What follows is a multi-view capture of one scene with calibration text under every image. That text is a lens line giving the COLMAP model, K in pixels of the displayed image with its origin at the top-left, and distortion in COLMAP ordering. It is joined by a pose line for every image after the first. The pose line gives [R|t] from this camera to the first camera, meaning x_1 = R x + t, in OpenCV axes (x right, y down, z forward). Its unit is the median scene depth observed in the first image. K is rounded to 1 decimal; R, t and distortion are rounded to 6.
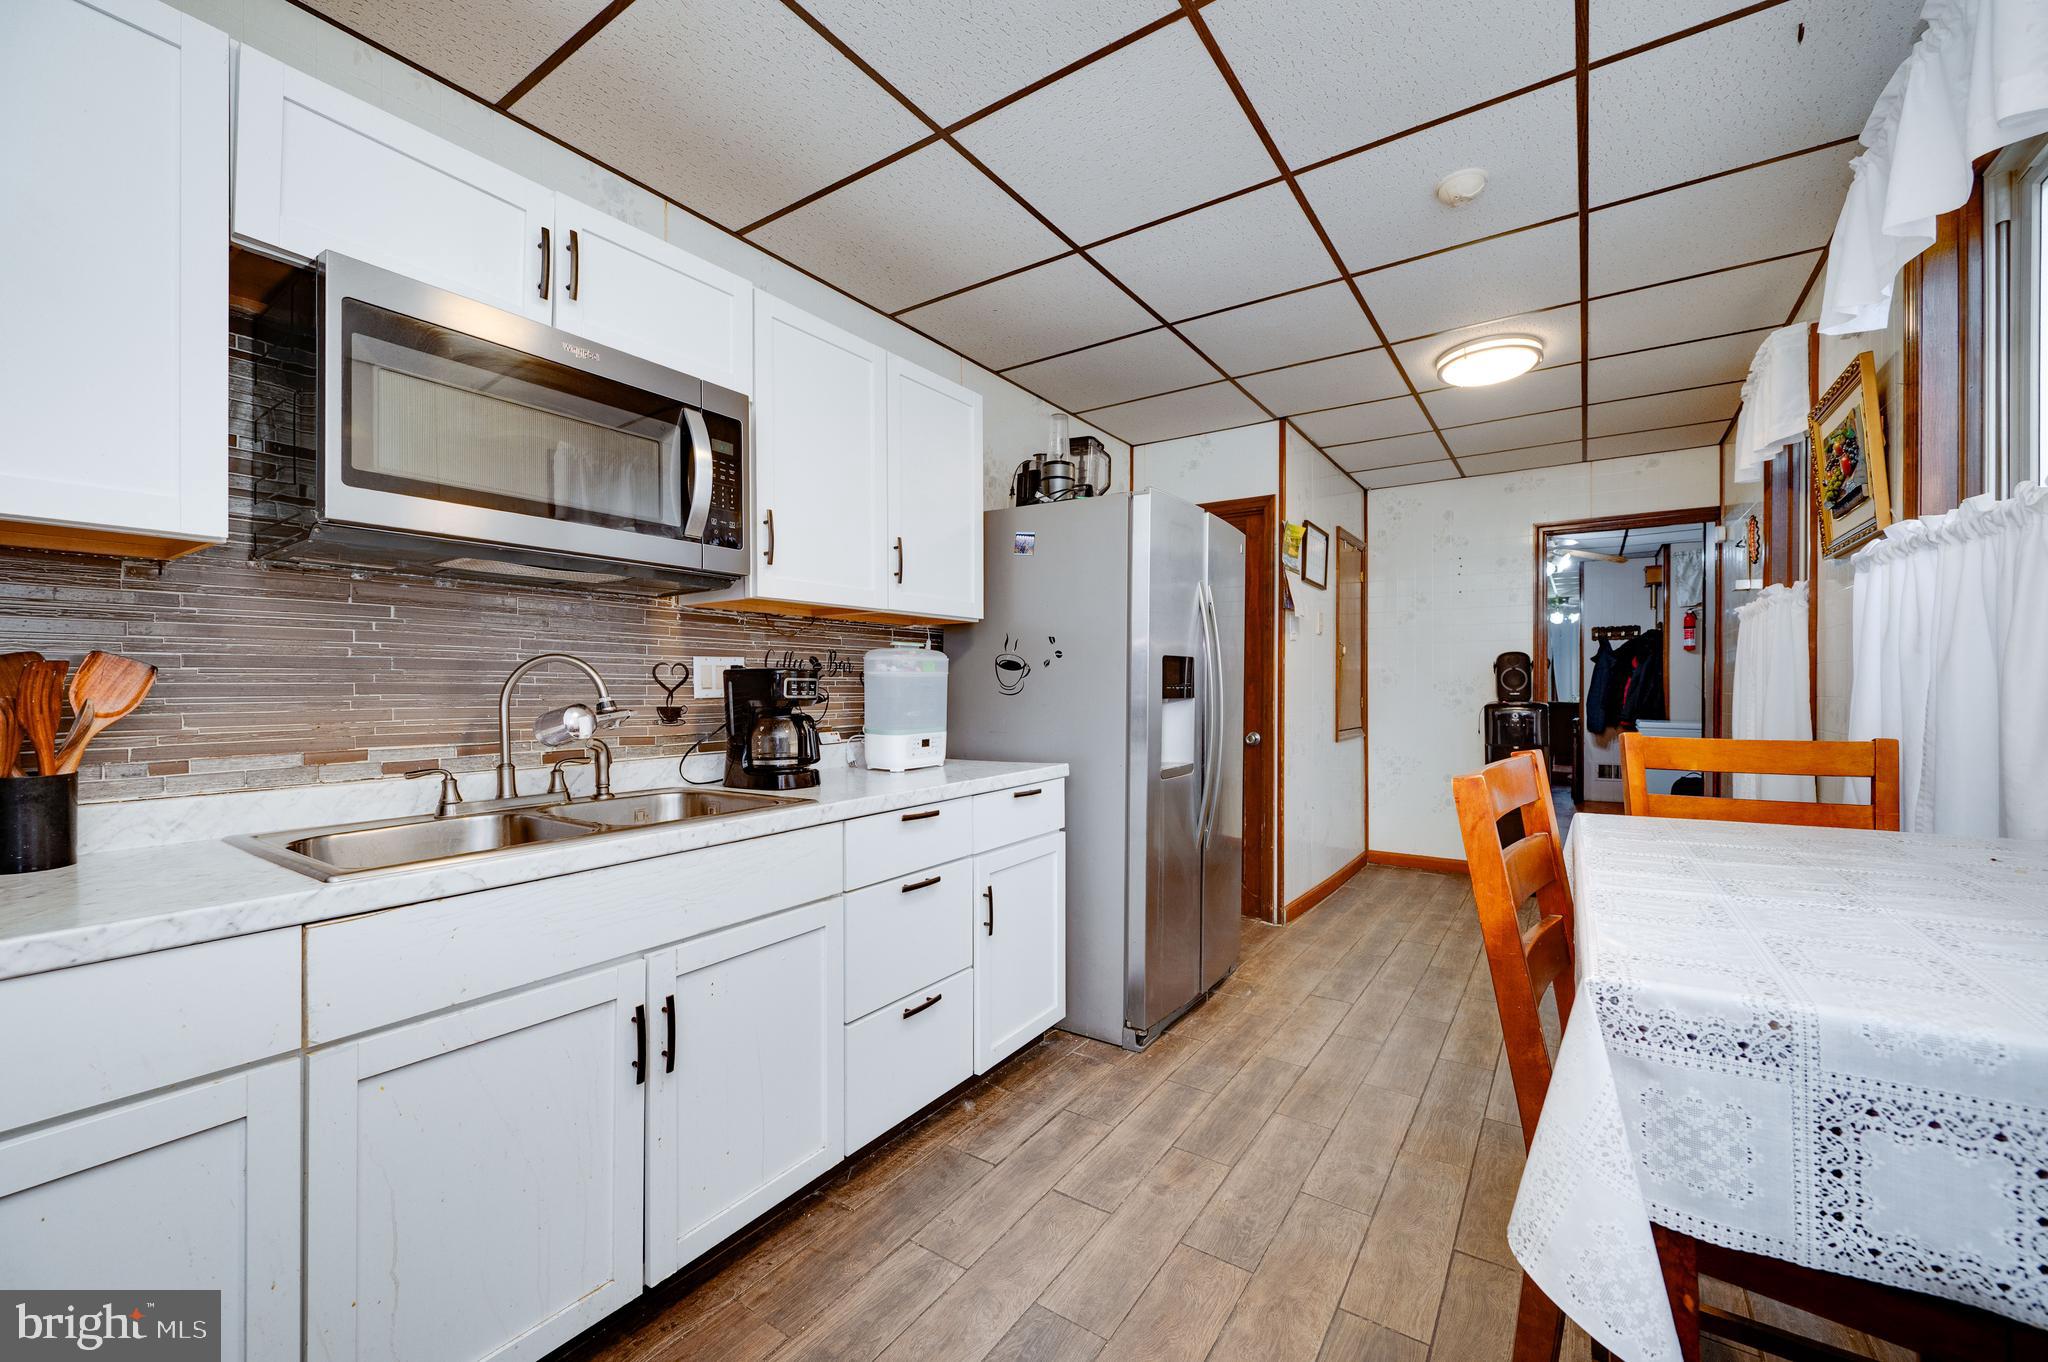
lens RADIAL K [[734.1, 0, 1070.1], [0, 734.1, 685.6], [0, 0, 1]] dist [-0.001408, -0.000101]
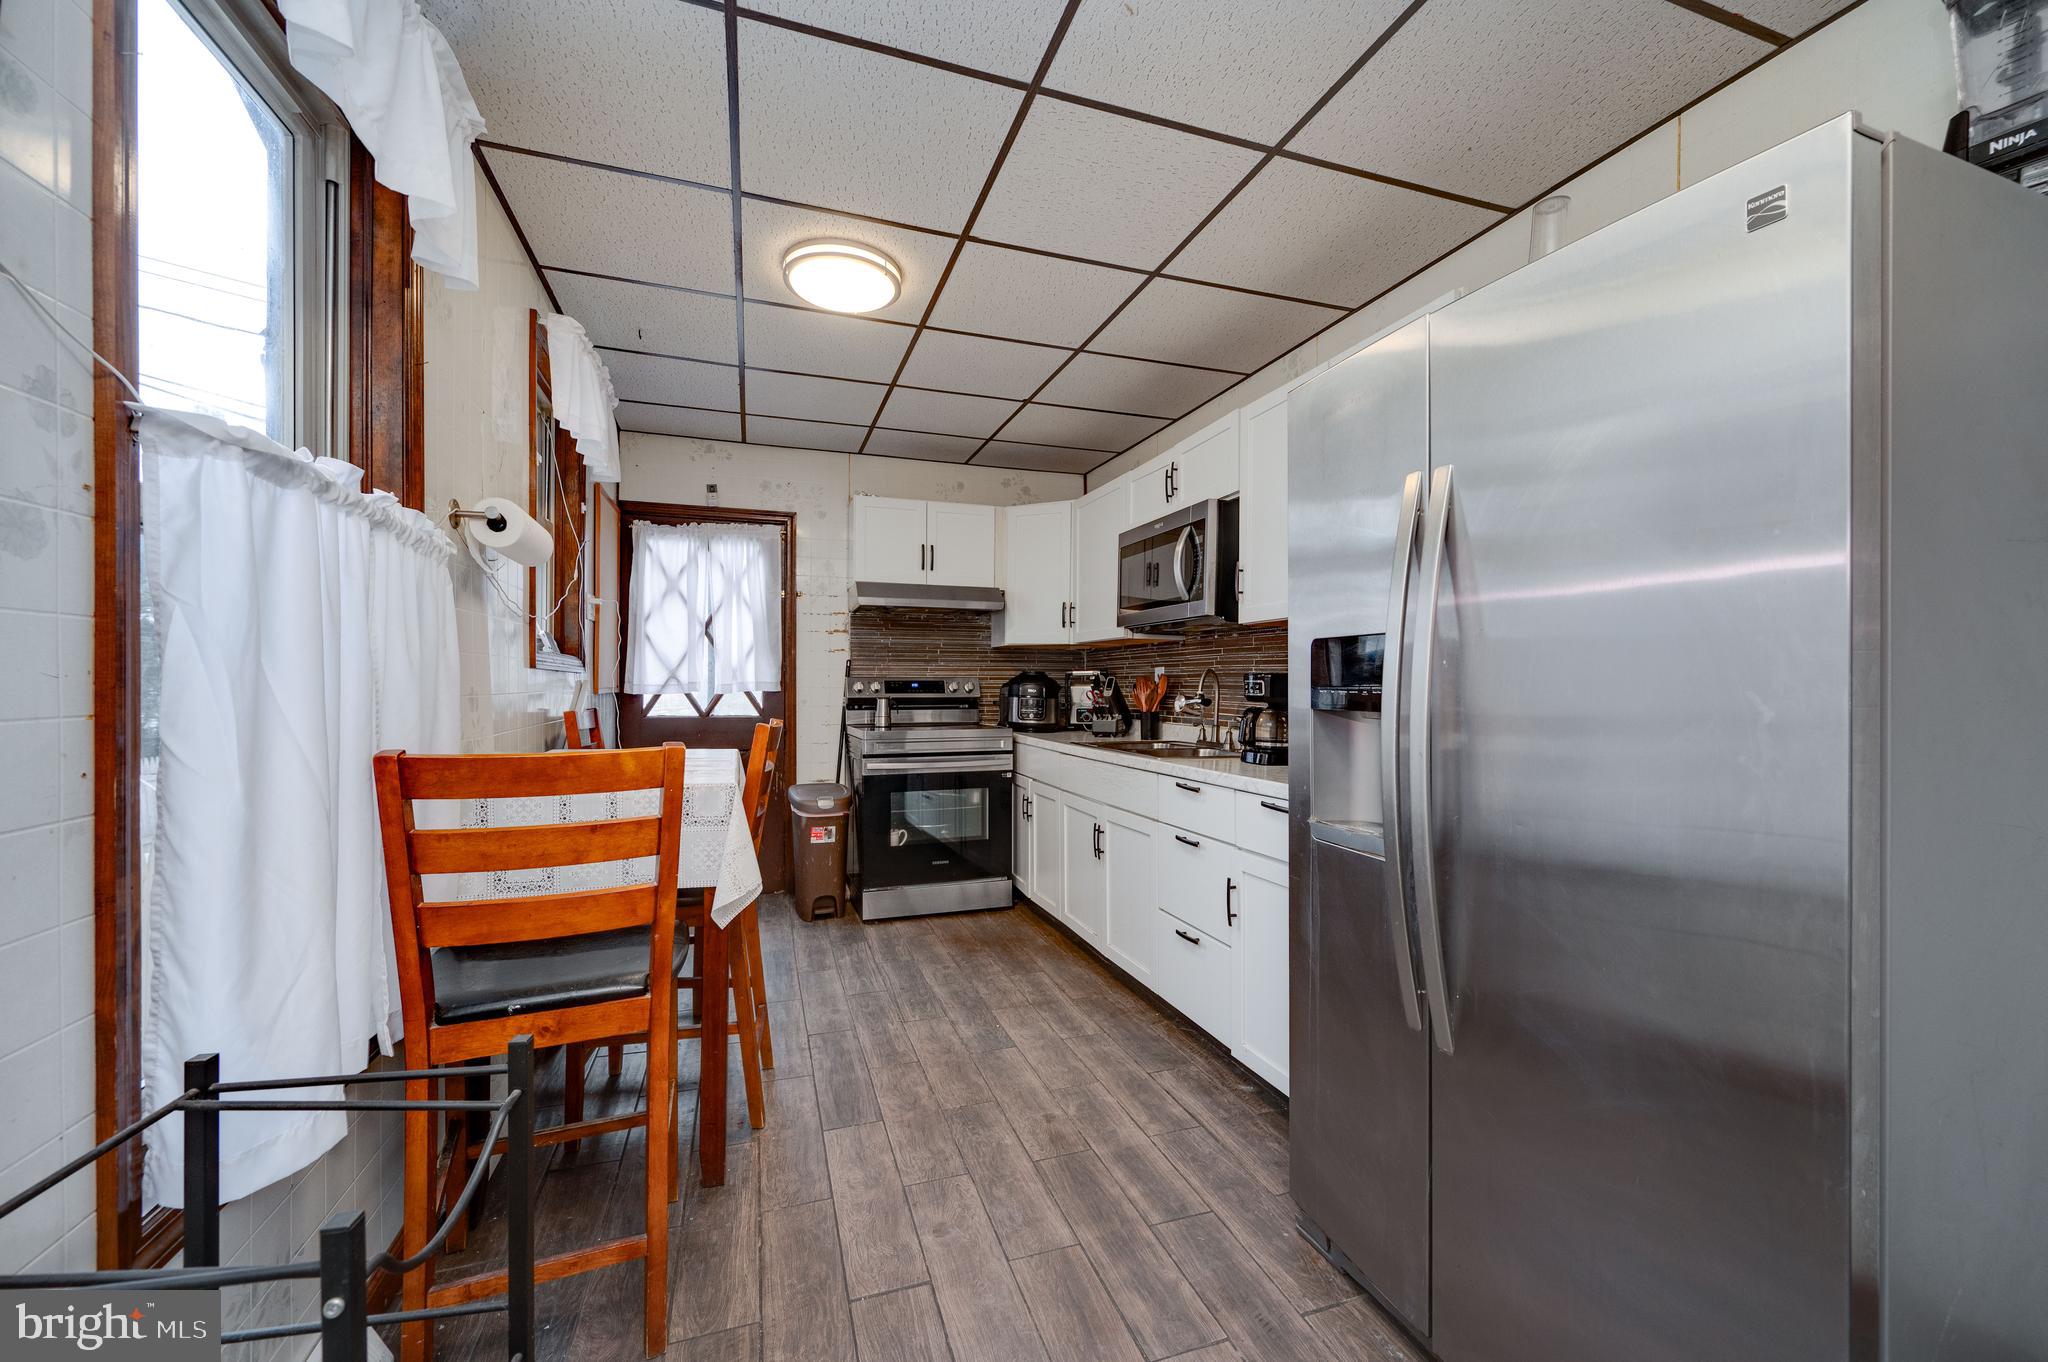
lens RADIAL K [[734.1, 0, 1008.4], [0, 734.1, 685.1], [0, 0, 1]] dist [-0.001408, -0.000101]
pose [[-0.586440, -0.000700, -0.809992, 0.986013], [-0.005114, 0.999983, 0.002838, -0.002953], [0.809977, 0.005806, -0.586434, 1.450715]]
